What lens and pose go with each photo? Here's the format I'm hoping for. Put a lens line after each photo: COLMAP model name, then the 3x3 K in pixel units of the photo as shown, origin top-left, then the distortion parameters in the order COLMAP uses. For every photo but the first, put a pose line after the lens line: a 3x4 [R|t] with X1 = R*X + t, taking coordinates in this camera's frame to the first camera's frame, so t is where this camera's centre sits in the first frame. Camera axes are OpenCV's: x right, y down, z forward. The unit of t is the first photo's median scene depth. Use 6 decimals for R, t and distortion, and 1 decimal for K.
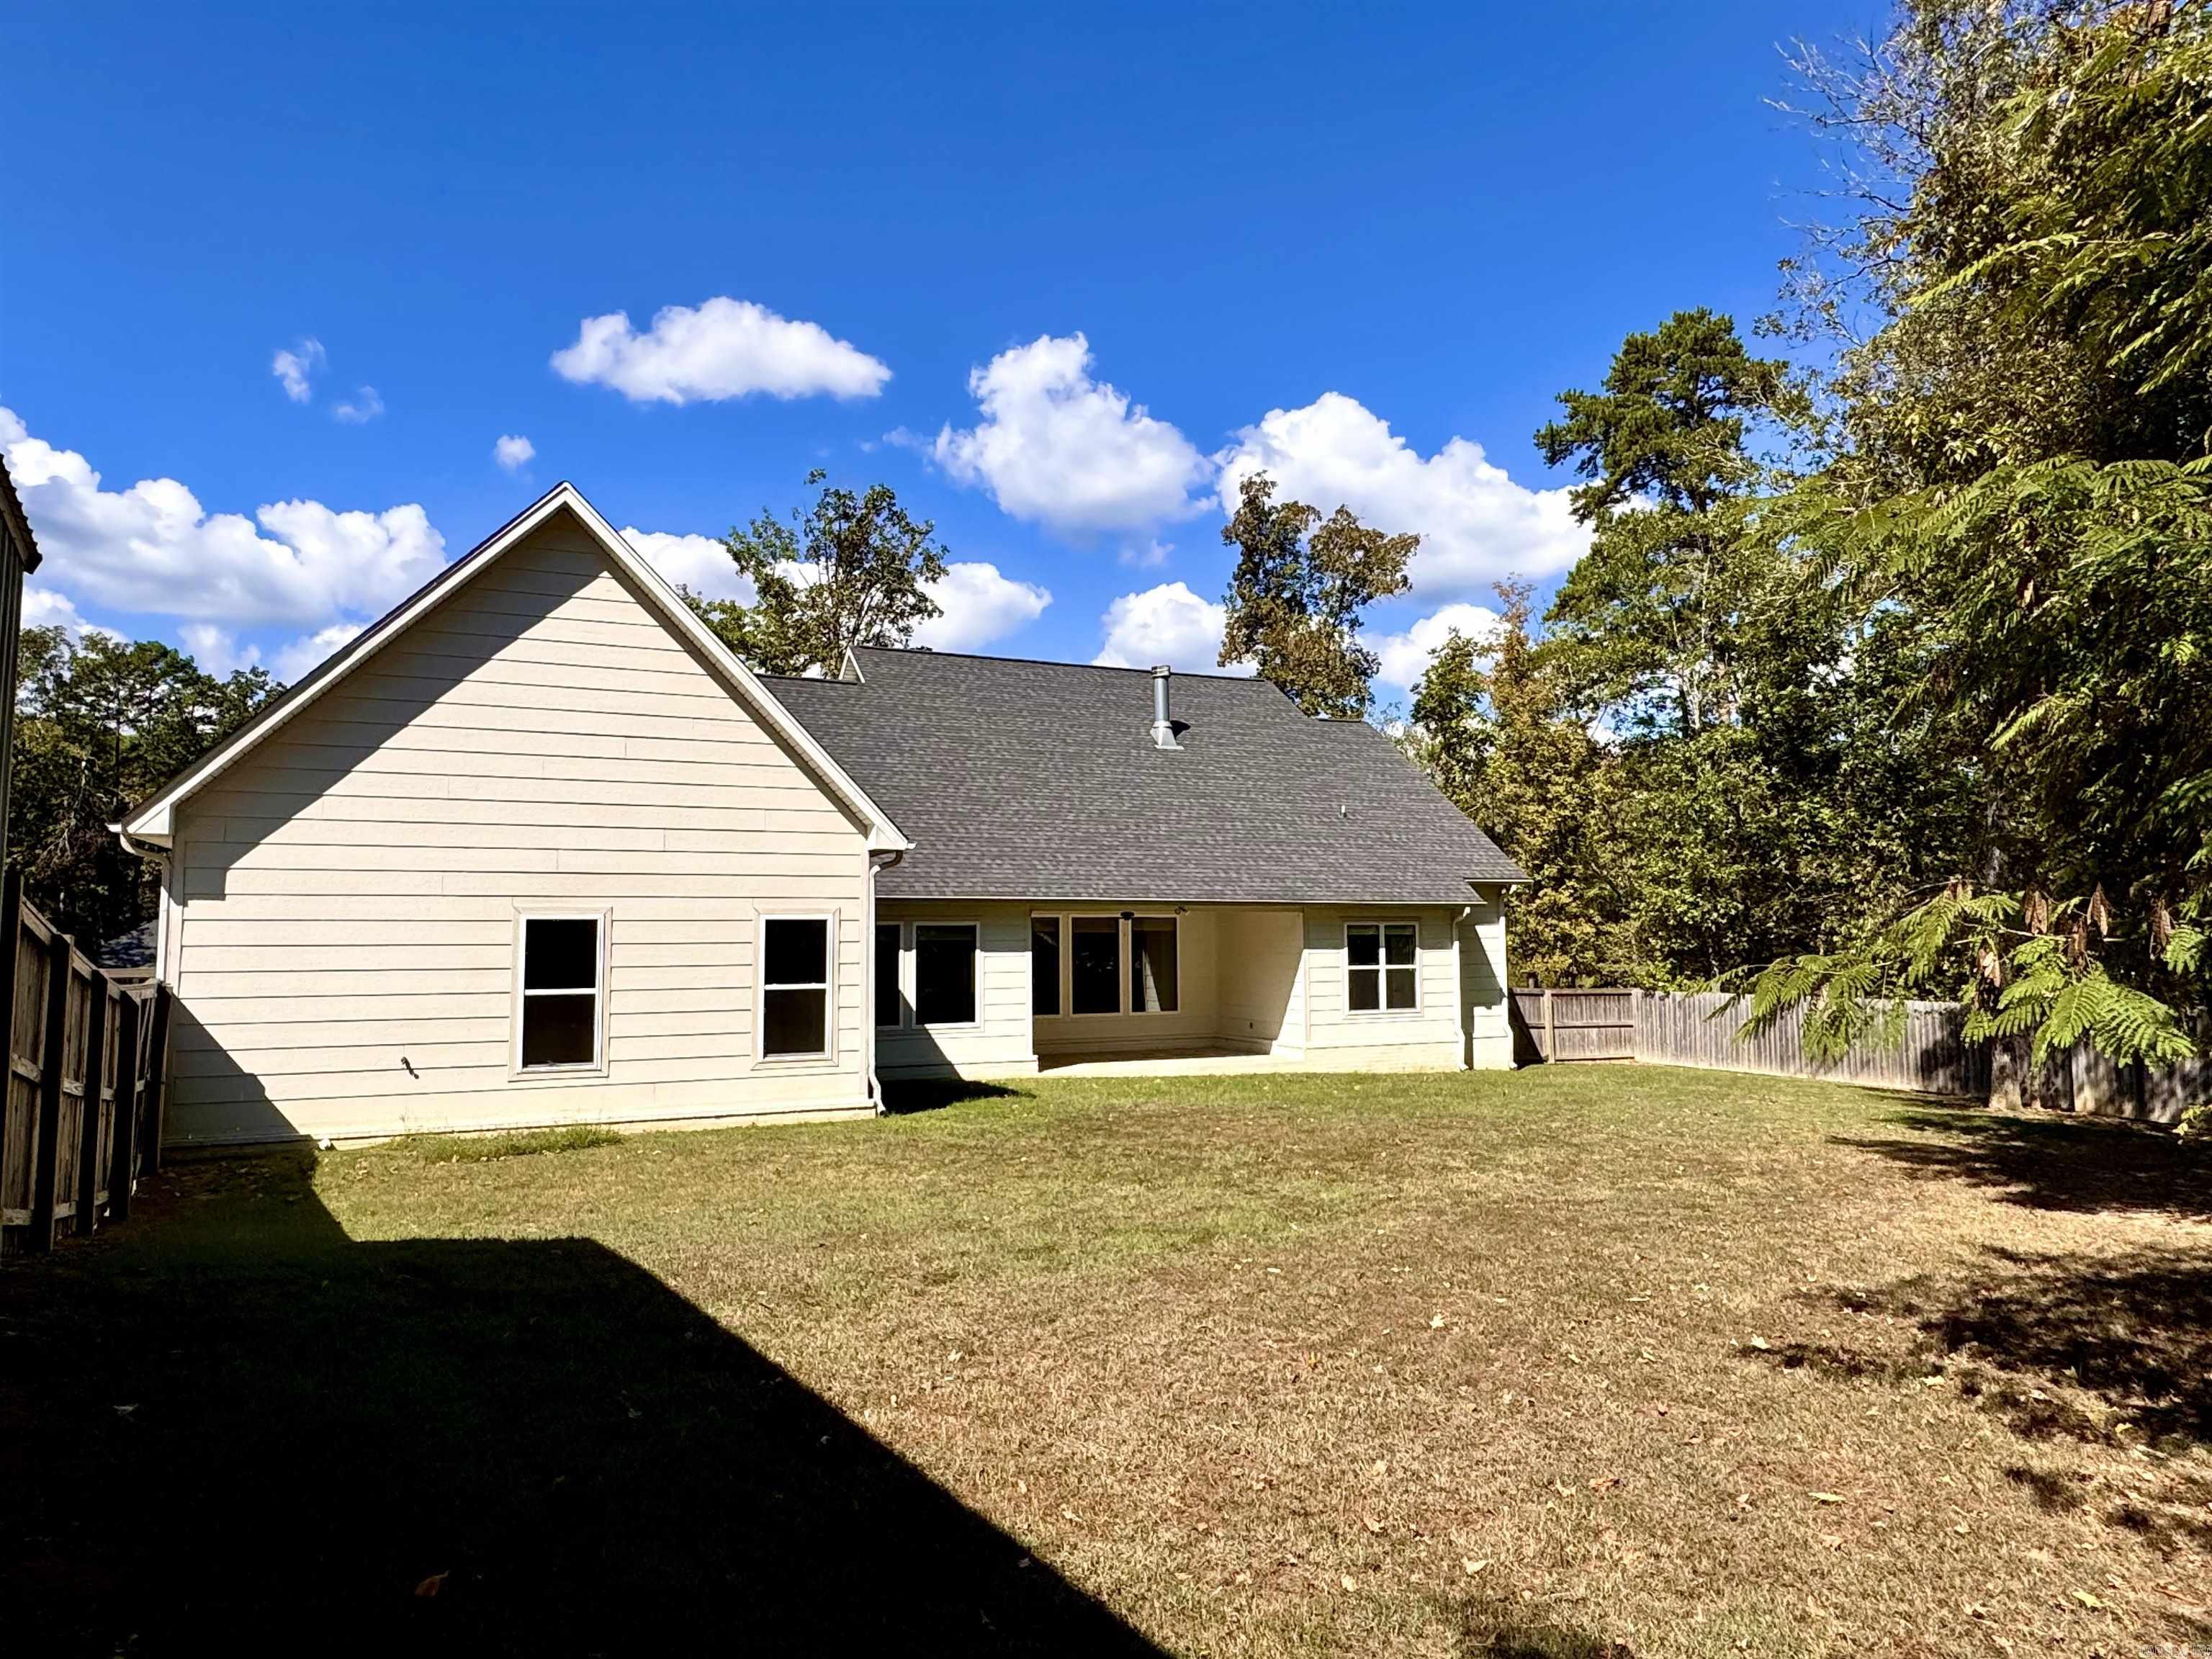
lens RADIAL K [[1340.0, 0, 1097.5], [0, 1340.0, 826.4], [0, 0, 1]] dist [-0.014936, 0.006439]
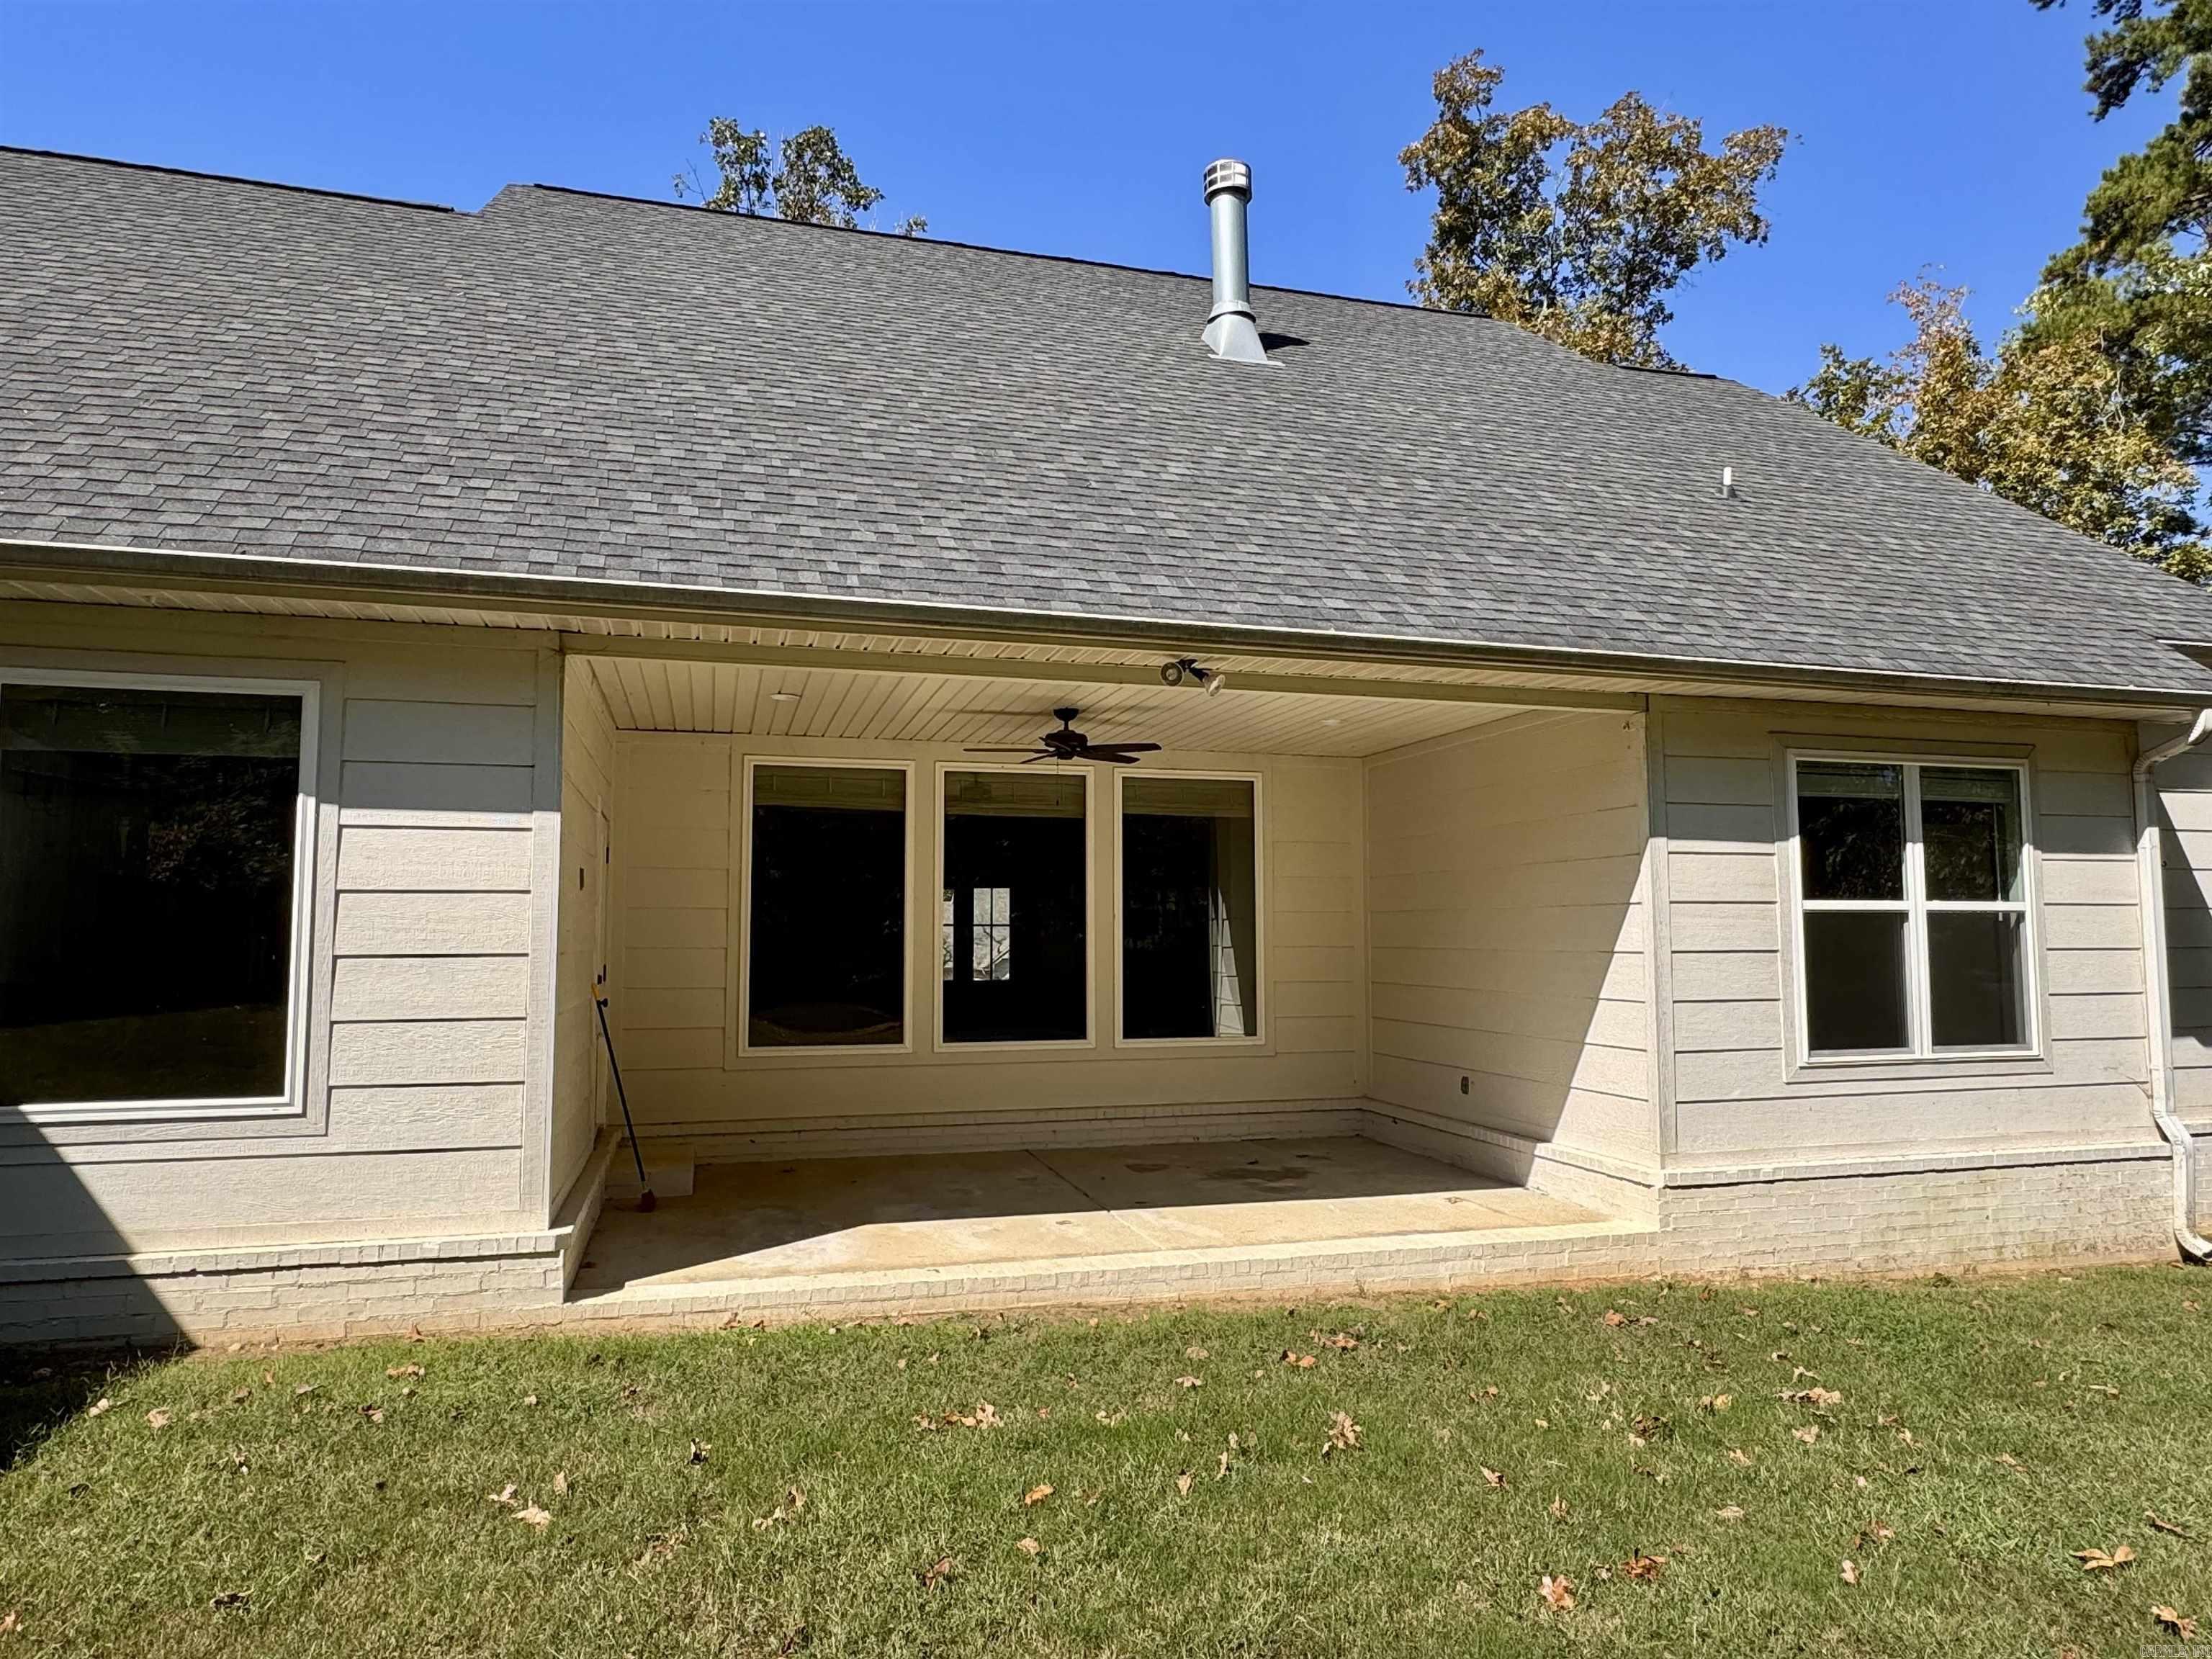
lens RADIAL K [[1340.0, 0, 1114.3], [0, 1340.0, 833.9], [0, 0, 1]] dist [-0.014936, 0.006439]
pose [[0.989868, -0.005615, -0.141881, 0.078620], [0.006580, 0.999958, 0.006331, 0.085622], [0.141839, -0.007200, 0.989863, 0.679278]]
